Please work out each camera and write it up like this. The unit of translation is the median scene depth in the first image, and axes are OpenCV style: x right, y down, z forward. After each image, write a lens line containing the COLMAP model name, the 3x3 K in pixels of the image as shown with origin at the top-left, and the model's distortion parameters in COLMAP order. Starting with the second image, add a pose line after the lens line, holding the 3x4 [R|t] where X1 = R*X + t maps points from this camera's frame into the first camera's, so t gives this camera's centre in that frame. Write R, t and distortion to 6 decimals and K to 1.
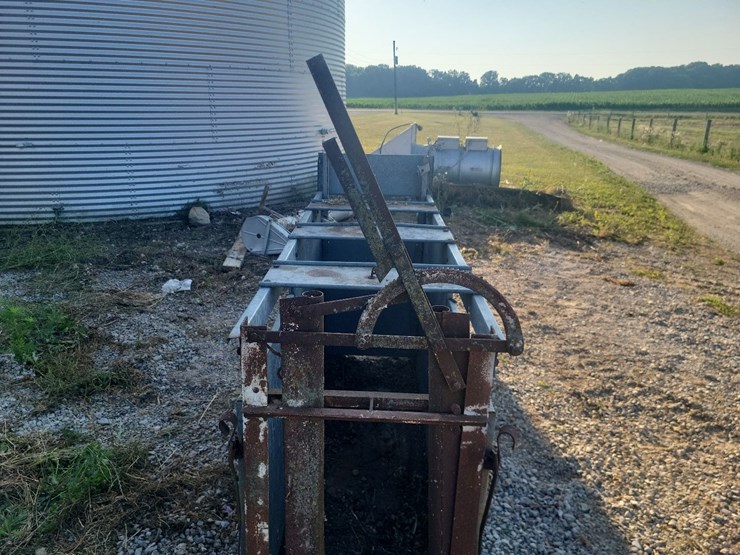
lens RADIAL K [[569.7, 0, 368.3], [0, 569.7, 271.5], [0, 0, 1]] dist [0.047620, -0.036524]
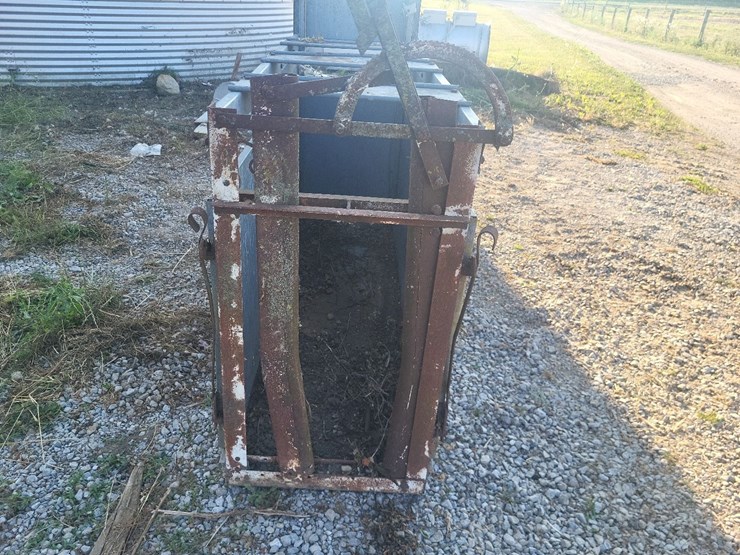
lens RADIAL K [[567.5, 0, 361.8], [0, 567.5, 276.4], [0, 0, 1]] dist [0.049531, -0.033014]
pose [[0.999306, 0.019719, 0.031604, -0.000133], [-0.025117, 0.983215, 0.180715, 0.053388], [-0.027510, -0.181383, 0.983028, 0.012855]]
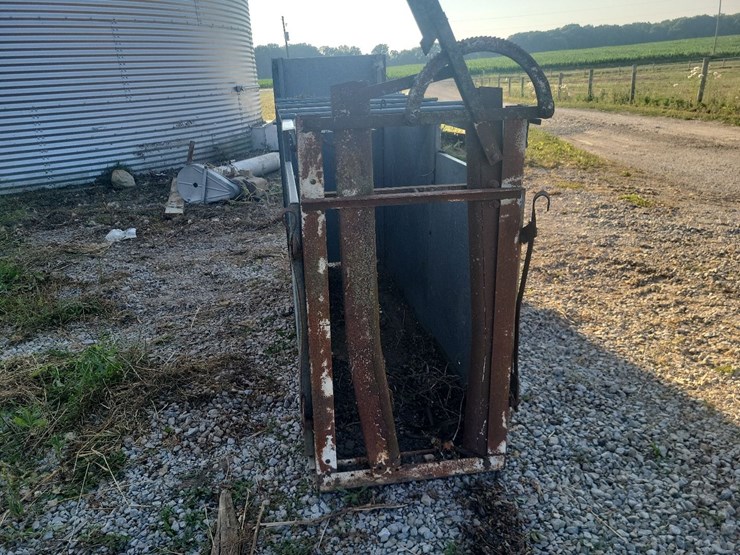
lens RADIAL K [[569.0, 0, 360.5], [0, 569.0, 273.0], [0, 0, 1]] dist [0.051558, -0.034718]
pose [[0.984162, -0.114868, 0.135022, -0.079142], [0.110341, 0.993065, 0.040571, 0.099416], [-0.138746, -0.025030, 0.990012, -0.017585]]
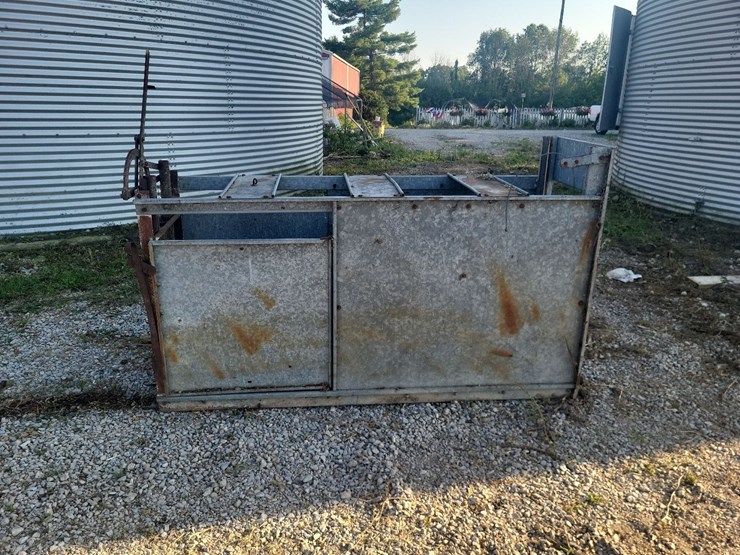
lens RADIAL K [[567.5, 0, 361.8], [0, 567.5, 276.4], [0, 0, 1]] dist [0.049531, -0.033014]
pose [[0.102364, 0.293791, -0.950373, 0.610522], [-0.303968, 0.918932, 0.251331, -0.092211], [0.947167, 0.263156, 0.183369, 0.403983]]
